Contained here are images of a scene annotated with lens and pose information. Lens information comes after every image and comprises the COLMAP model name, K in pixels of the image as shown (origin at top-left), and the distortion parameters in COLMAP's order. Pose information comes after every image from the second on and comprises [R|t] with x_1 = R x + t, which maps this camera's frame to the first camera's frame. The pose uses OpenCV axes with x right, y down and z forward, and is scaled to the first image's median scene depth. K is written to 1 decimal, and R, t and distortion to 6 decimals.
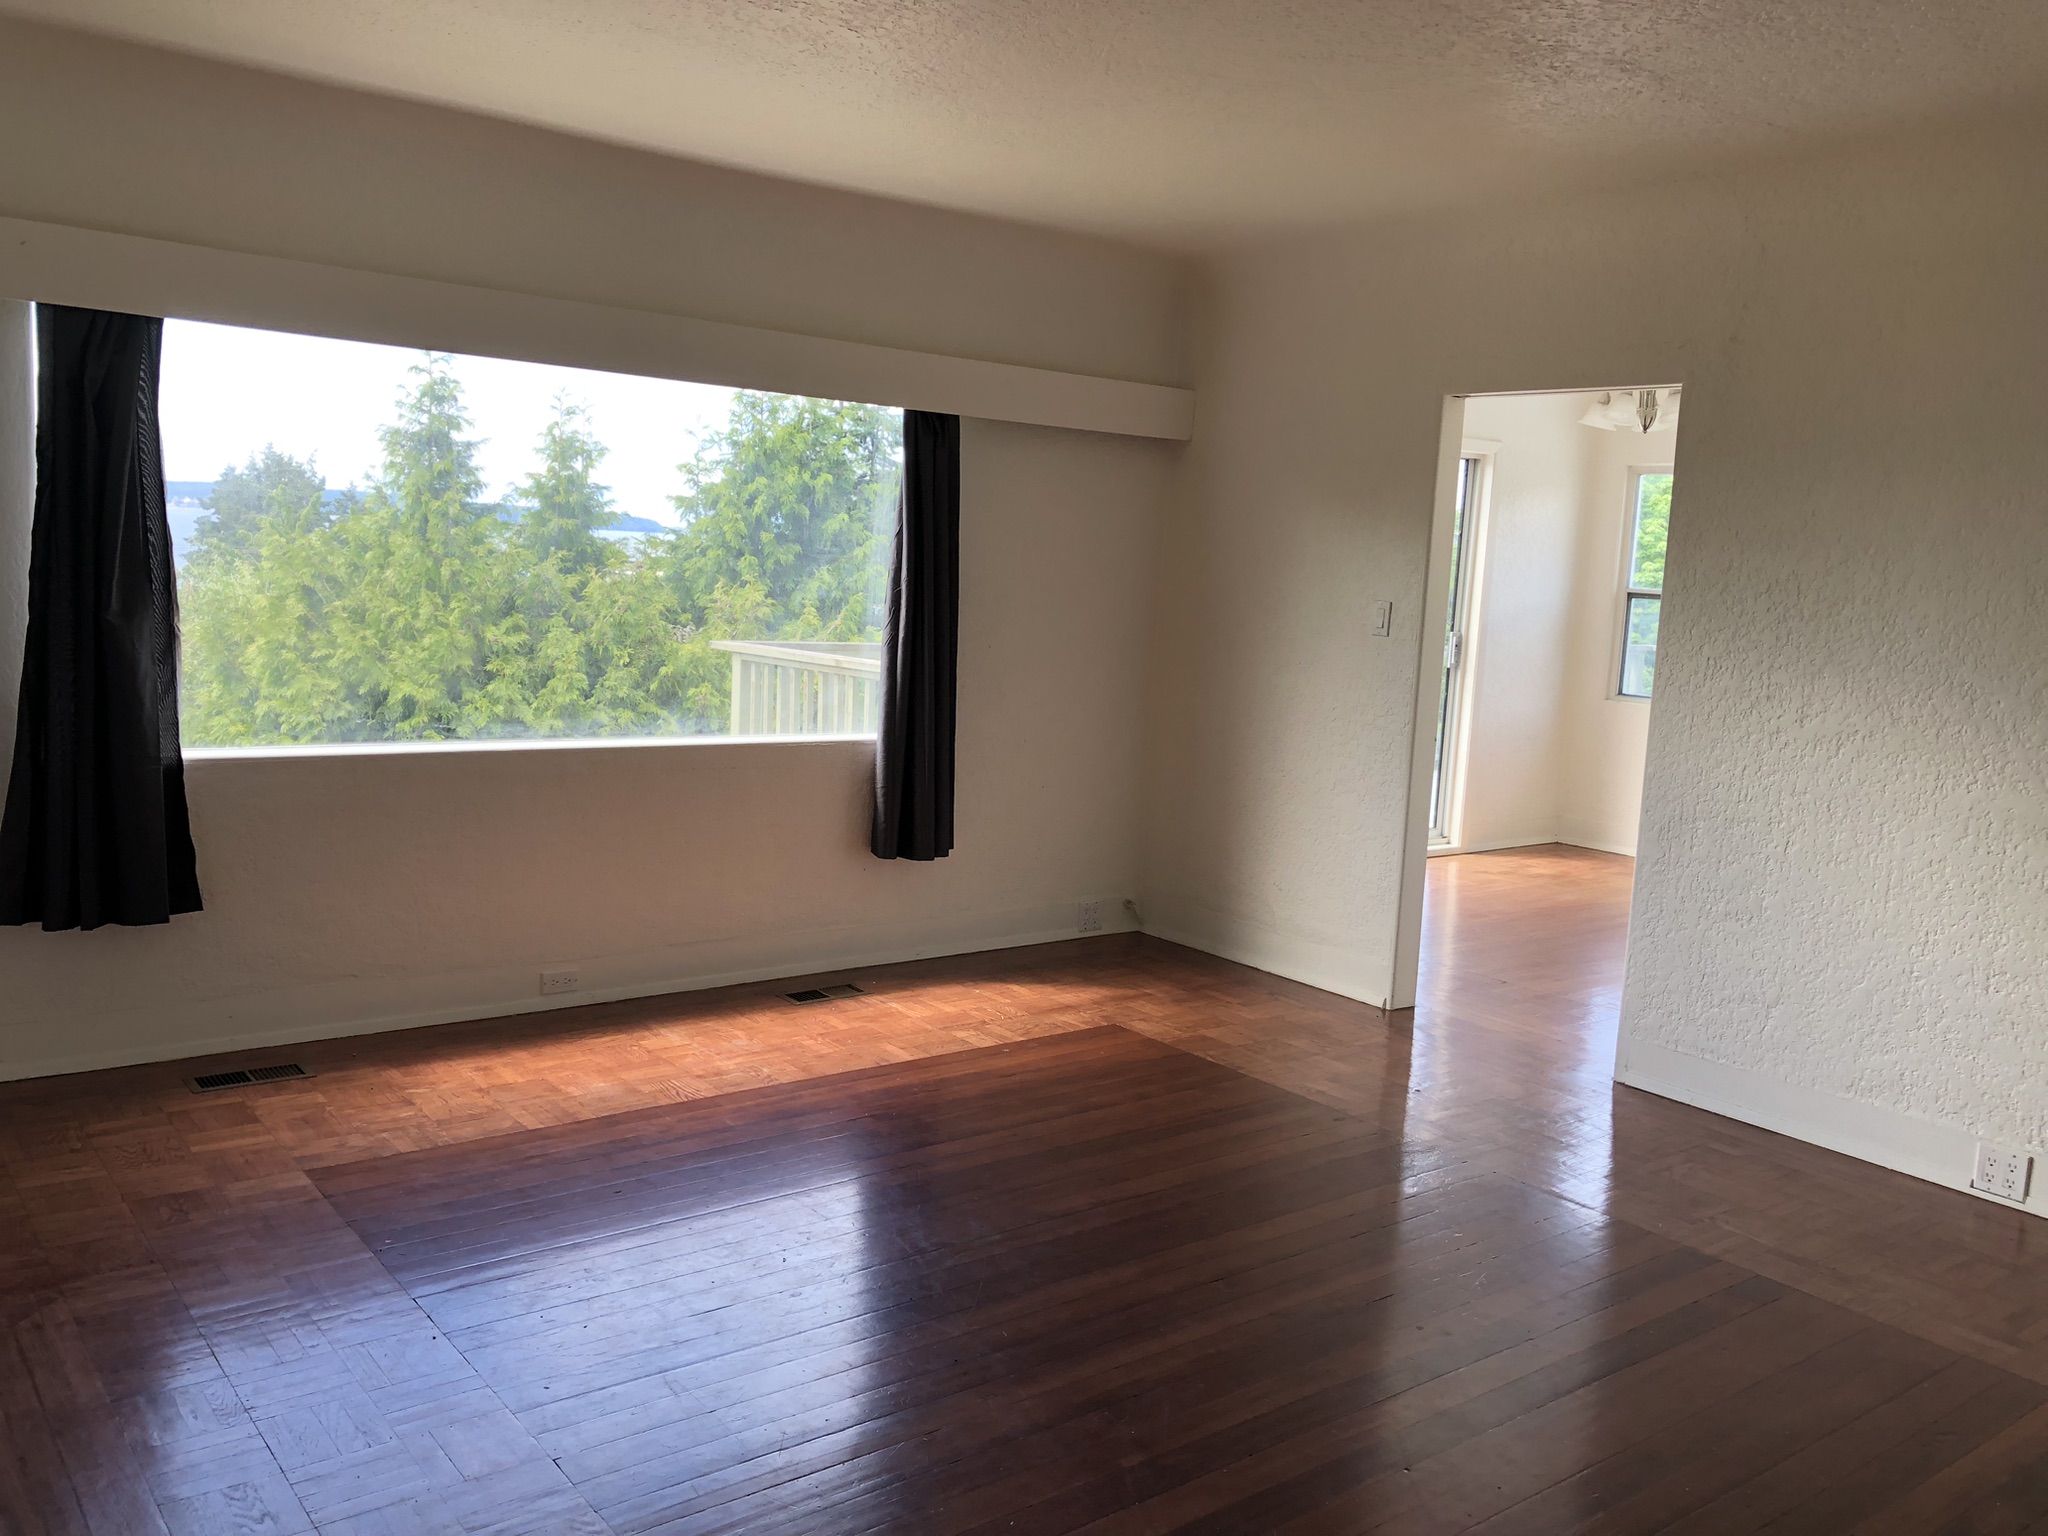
lens RADIAL K [[1667.1, 0, 1024.0], [0, 1667.1, 768.0], [0, 0, 1]] dist [0.031001, -0.017831]
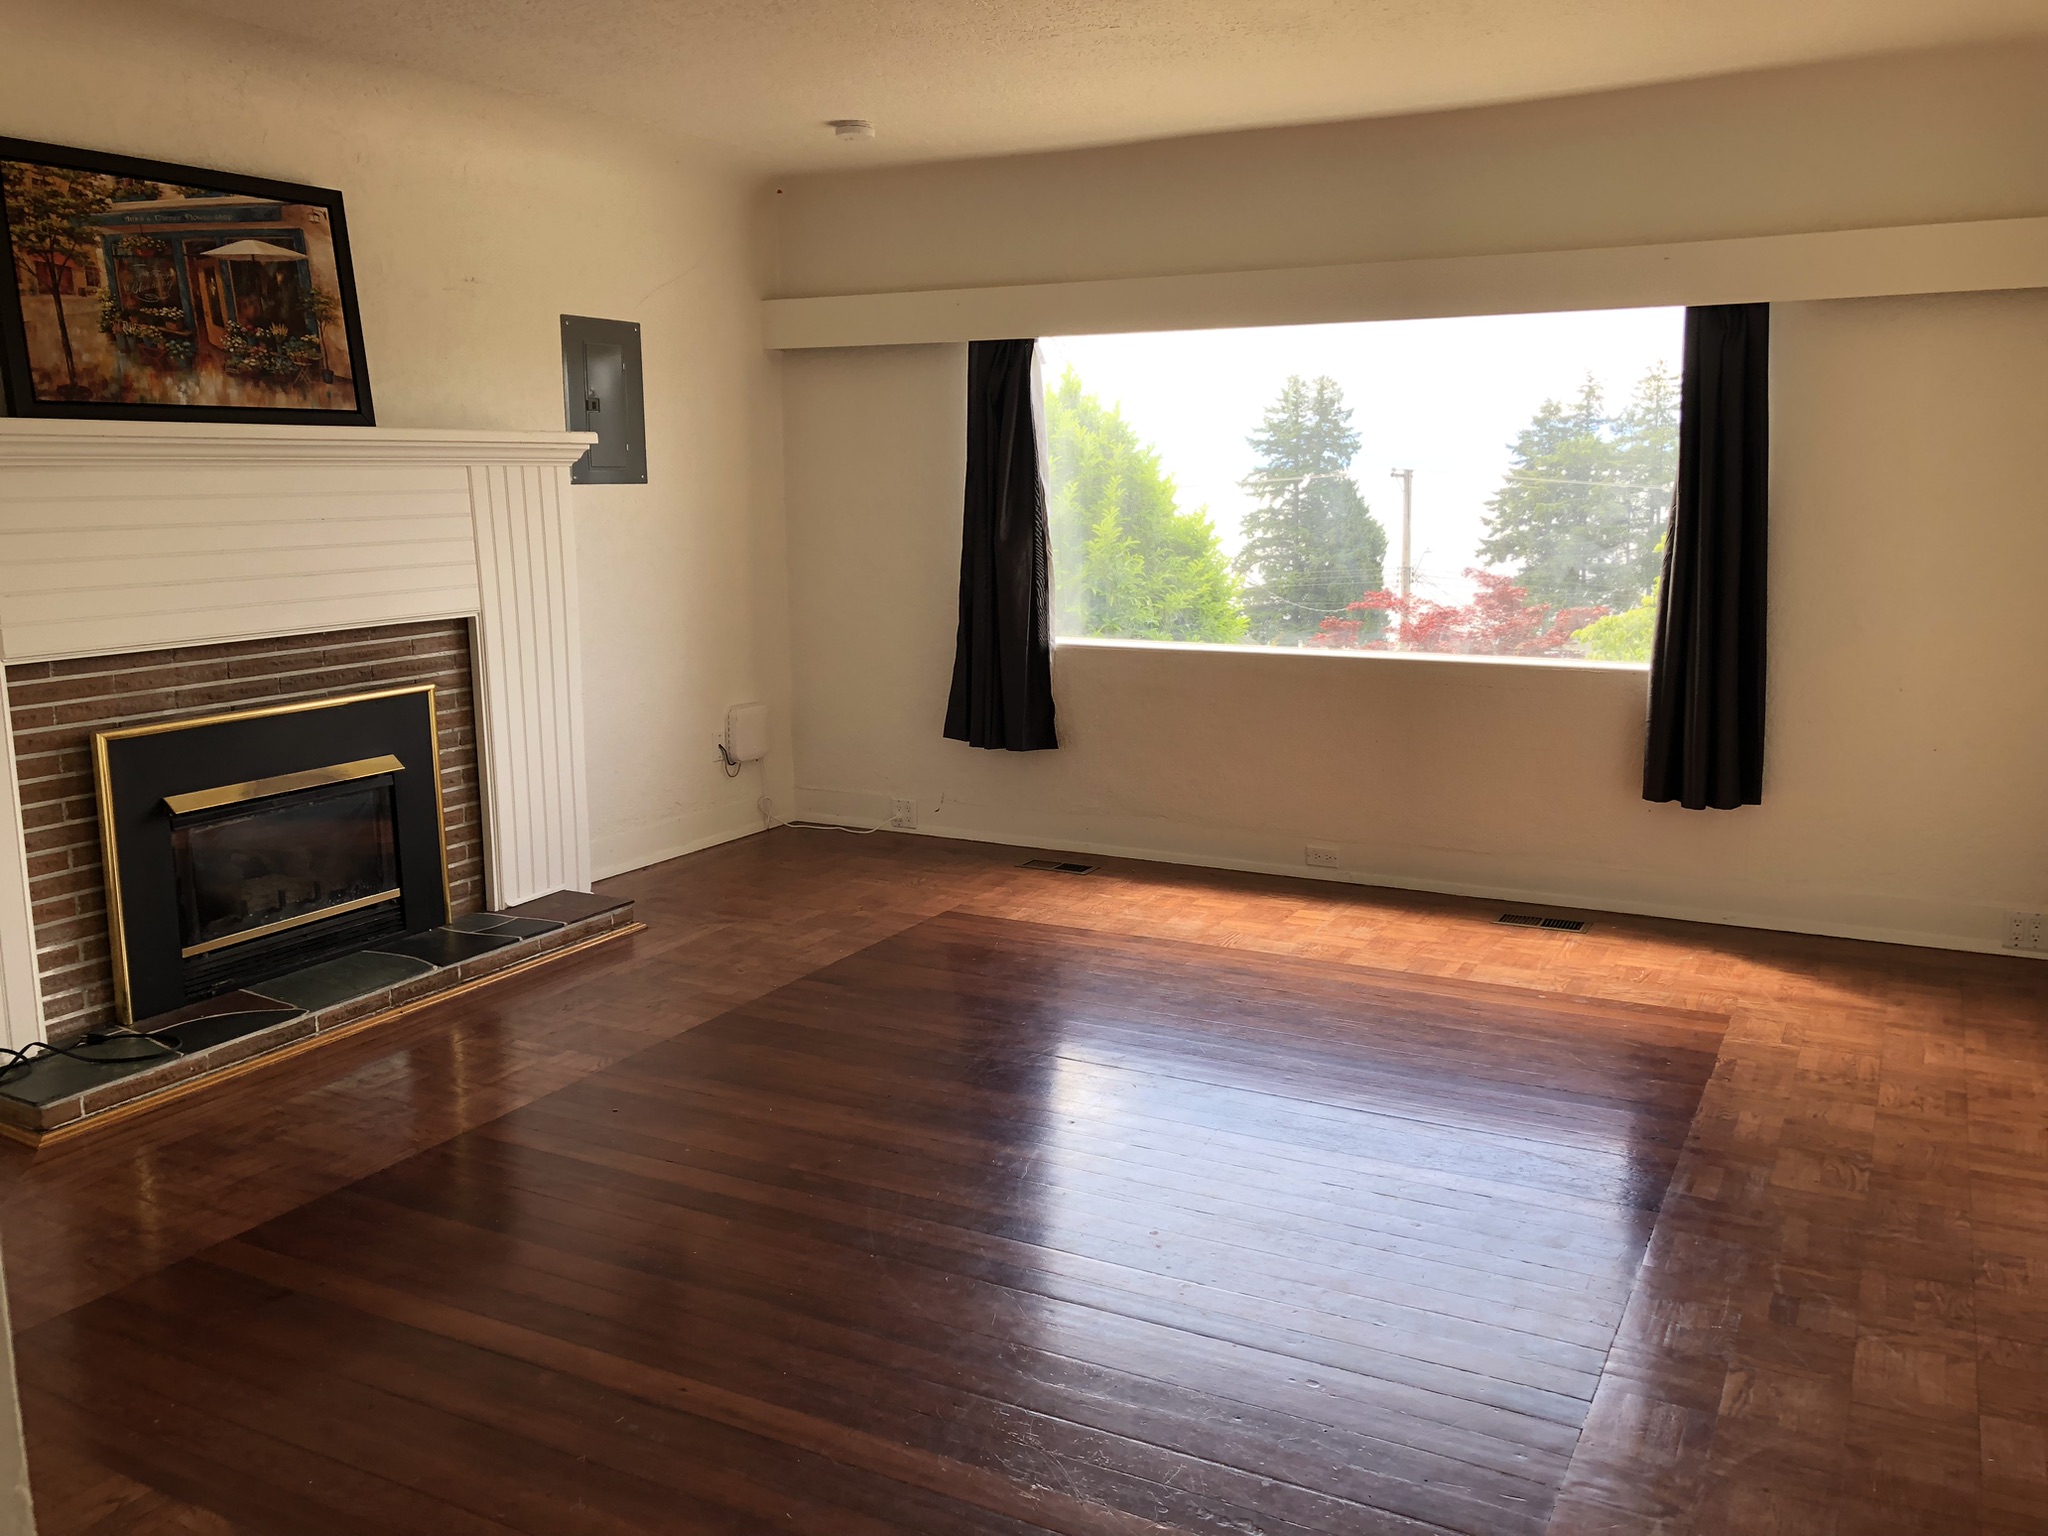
lens RADIAL K [[1667.1, 0, 1024.0], [0, 1667.1, 768.0], [0, 0, 1]] dist [0.031001, -0.017831]
pose [[0.402571, 0.105007, -0.909346, 0.701106], [-0.088186, 0.993227, 0.075653, -0.003018], [0.911131, 0.049736, 0.409104, 0.337903]]
